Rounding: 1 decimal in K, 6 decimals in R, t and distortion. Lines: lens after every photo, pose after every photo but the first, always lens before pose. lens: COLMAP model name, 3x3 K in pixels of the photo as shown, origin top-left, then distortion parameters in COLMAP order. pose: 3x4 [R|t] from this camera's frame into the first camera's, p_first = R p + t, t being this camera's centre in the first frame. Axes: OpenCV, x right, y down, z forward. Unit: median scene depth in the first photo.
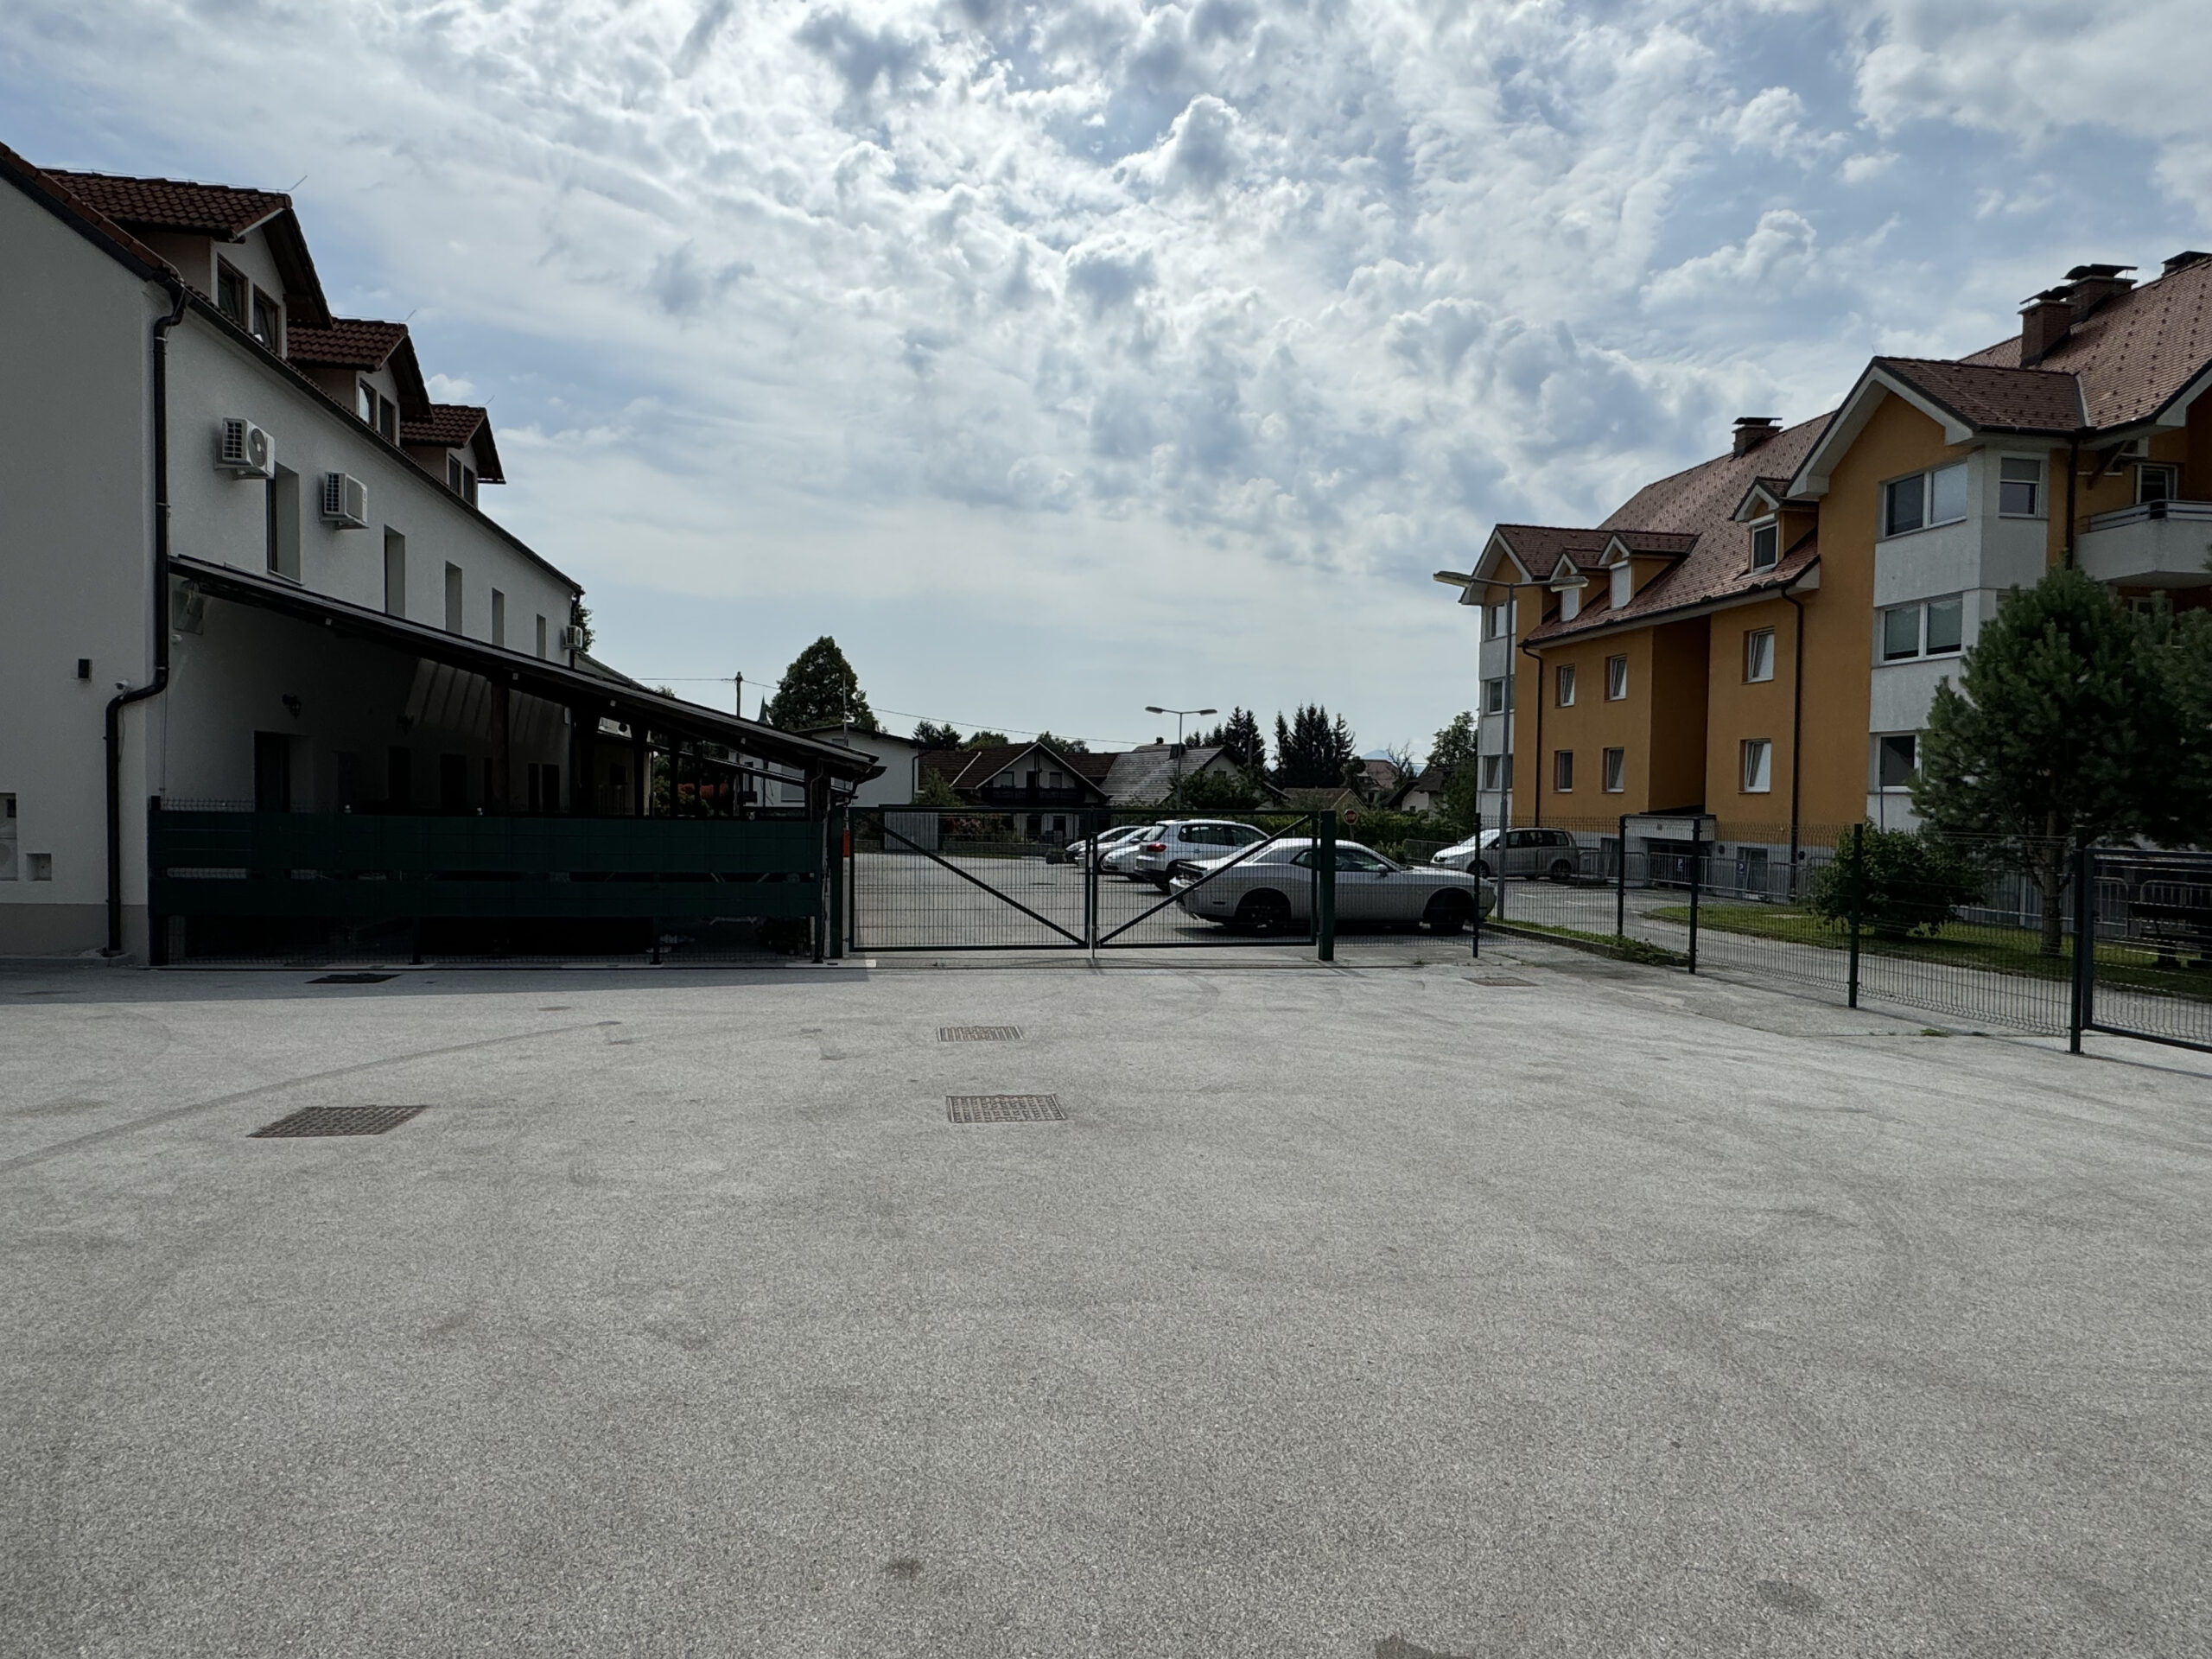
lens RADIAL K [[1214.3, 0, 1091.5], [0, 1214.3, 838.8], [0, 0, 1]] dist [-0.001198, -0.003705]
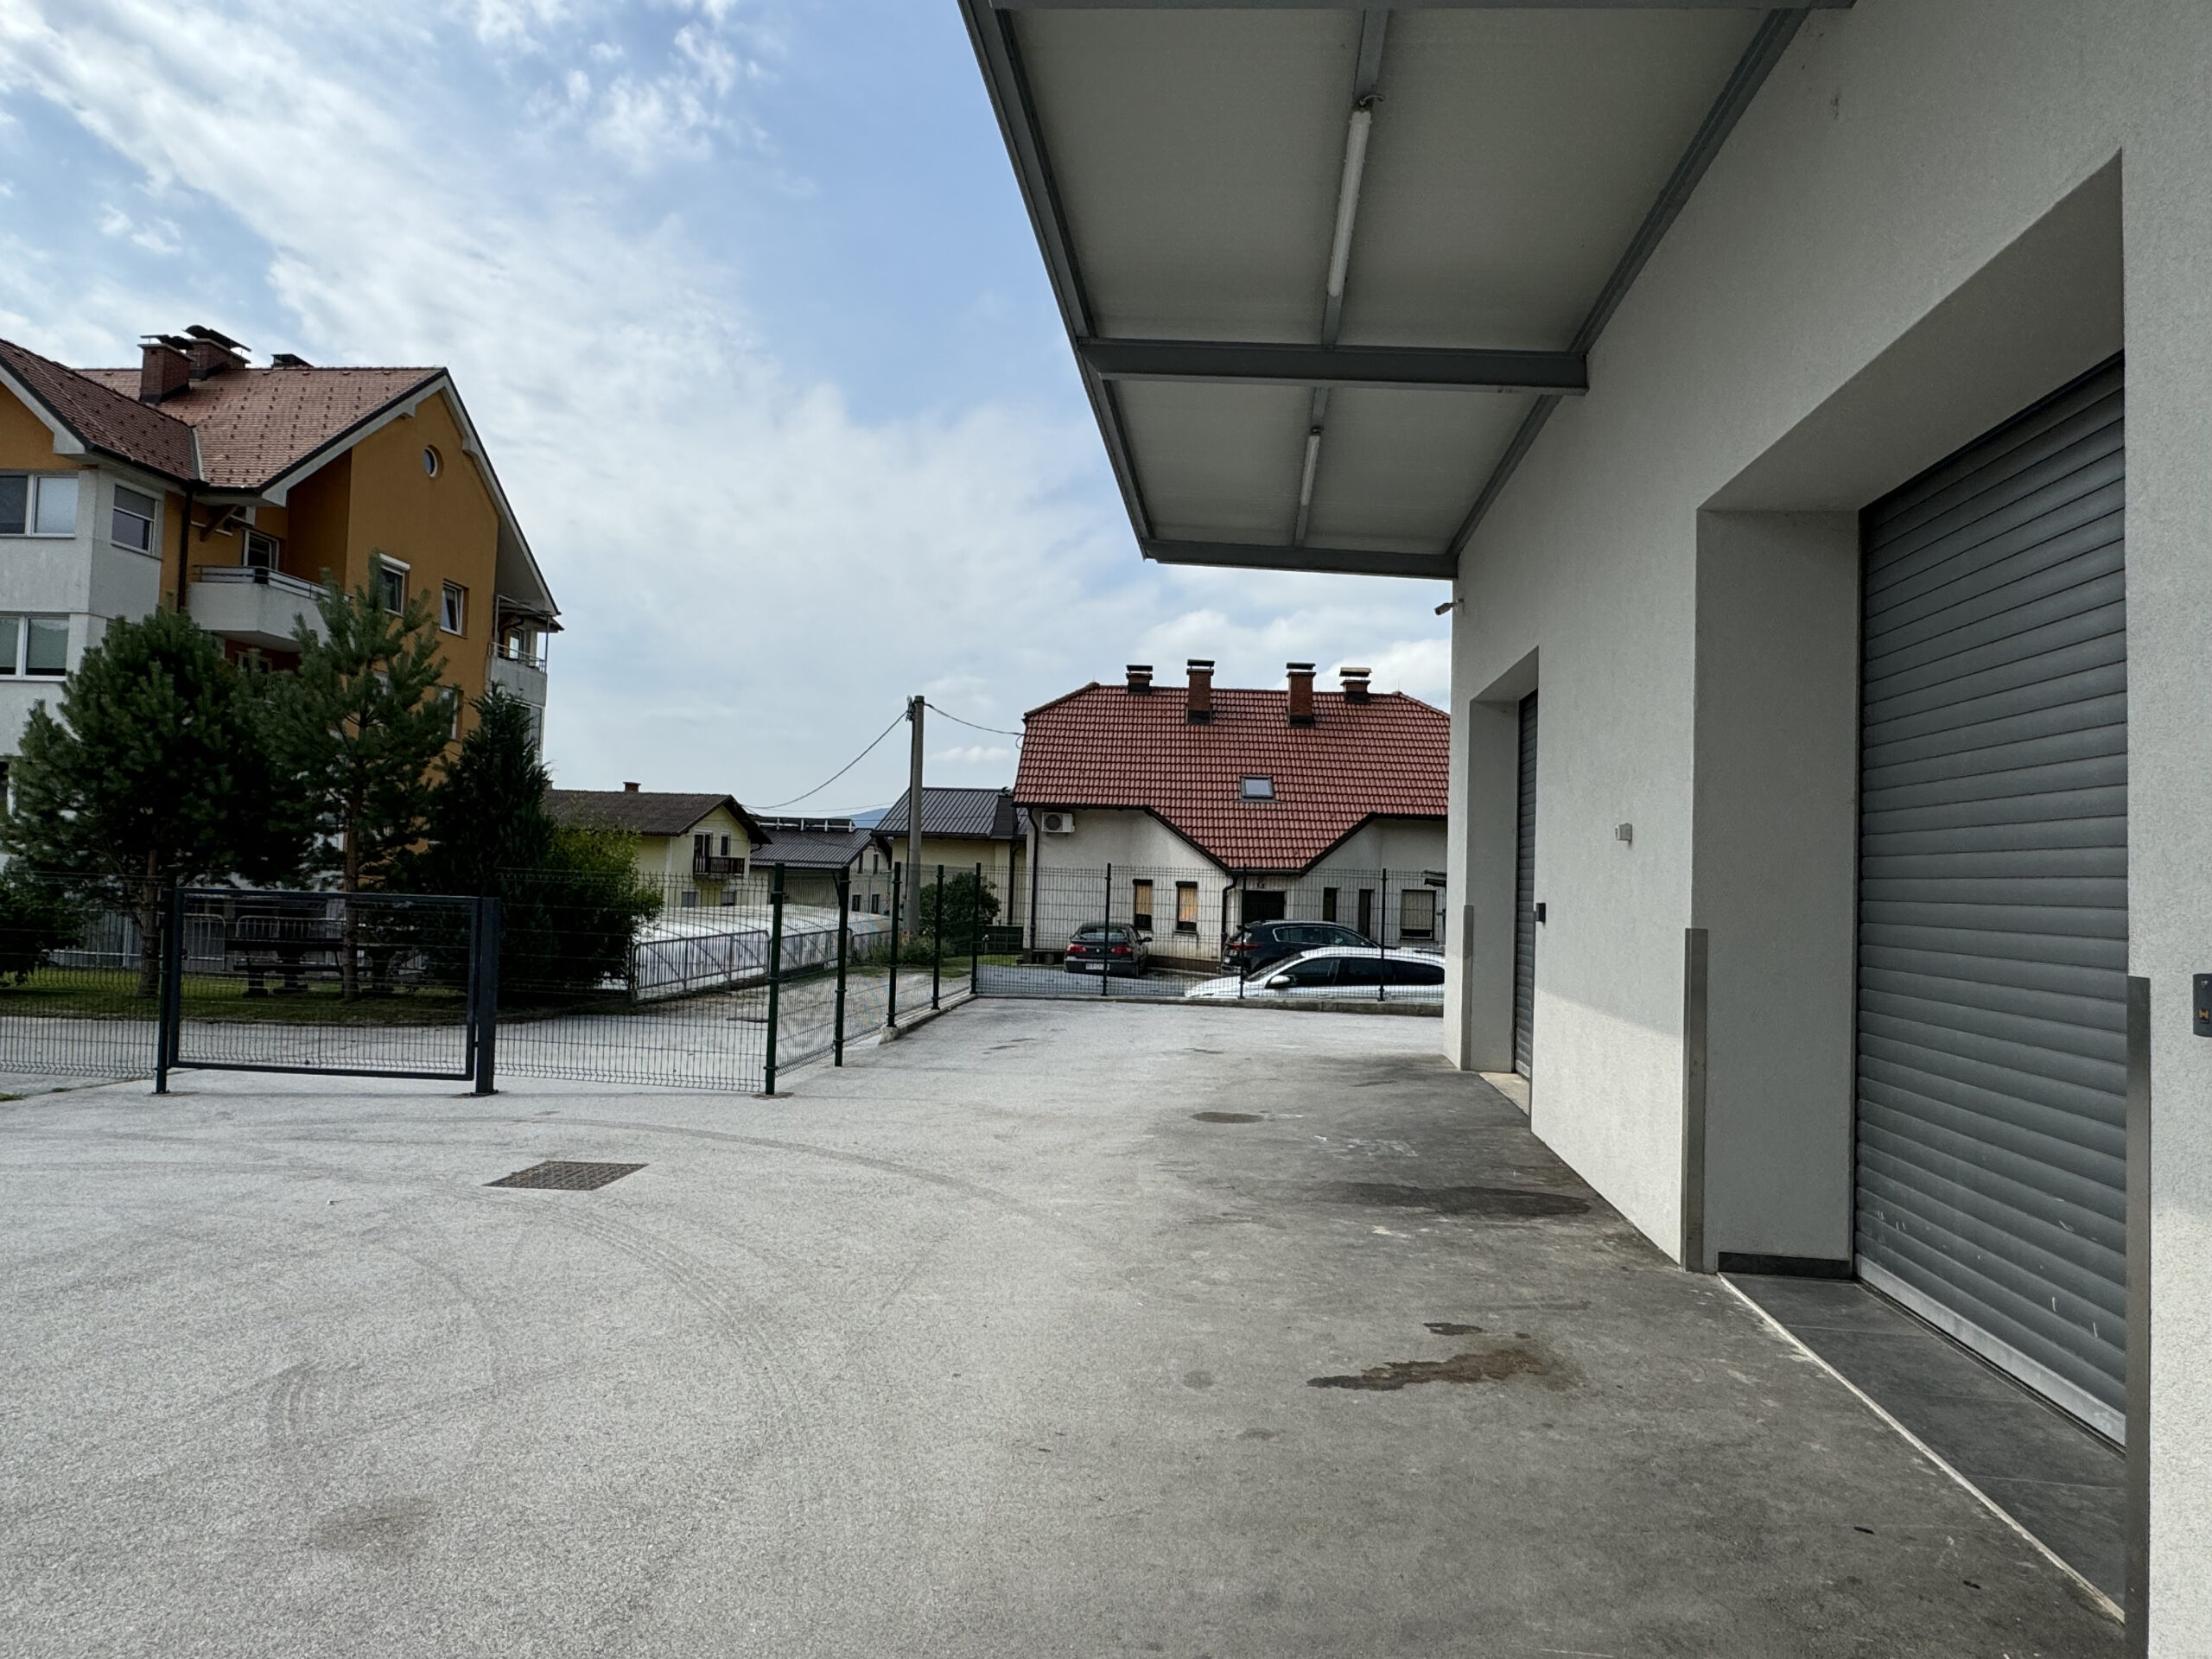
lens RADIAL K [[1214.3, 0, 1107.1], [0, 1214.3, 831.7], [0, 0, 1]] dist [-0.001198, -0.003705]
pose [[0.236619, 0.033866, 0.971012, 0.009438], [0.002615, 0.999367, -0.035493, -0.000264], [-0.971599, 0.010938, 0.236380, 0.002839]]
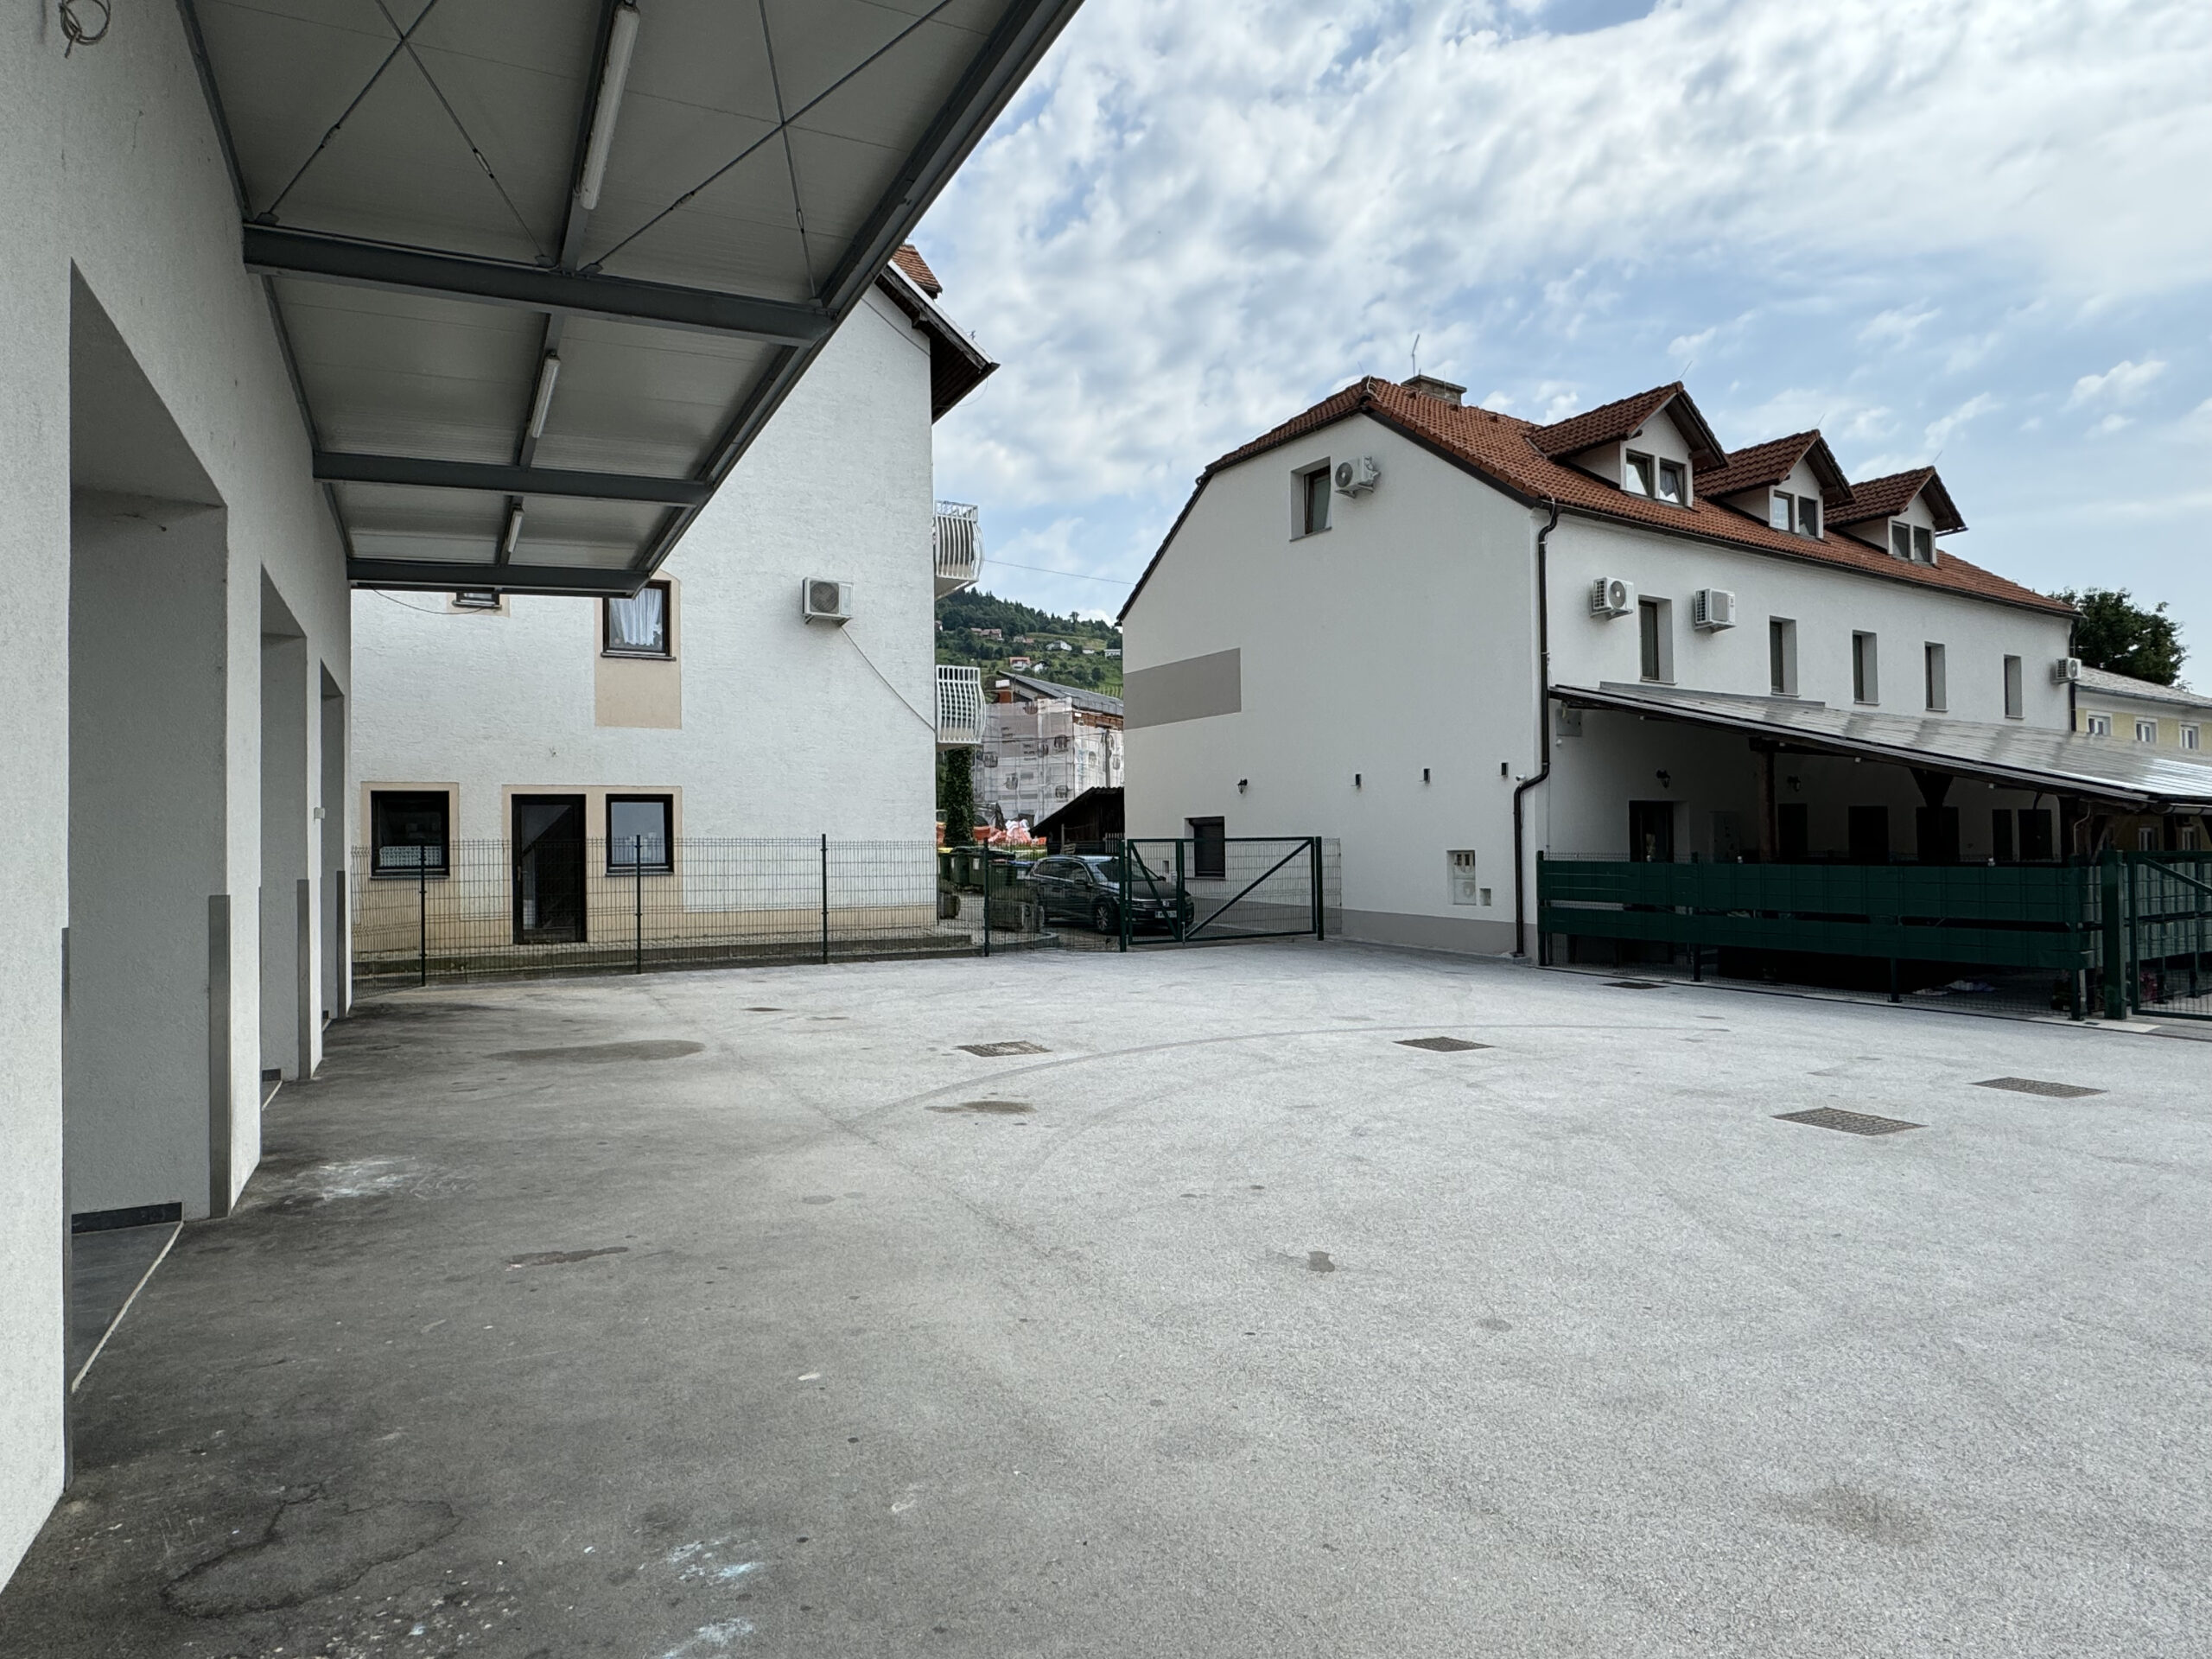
lens RADIAL K [[1214.3, 0, 1121.1], [0, 1214.3, 836.4], [0, 0, 1]] dist [-0.001198, -0.003705]
pose [[0.374874, -0.025230, -0.926732, 0.416780], [-0.013686, 0.999370, -0.032744, 0.002662], [0.926975, 0.024958, 0.374292, -0.027090]]
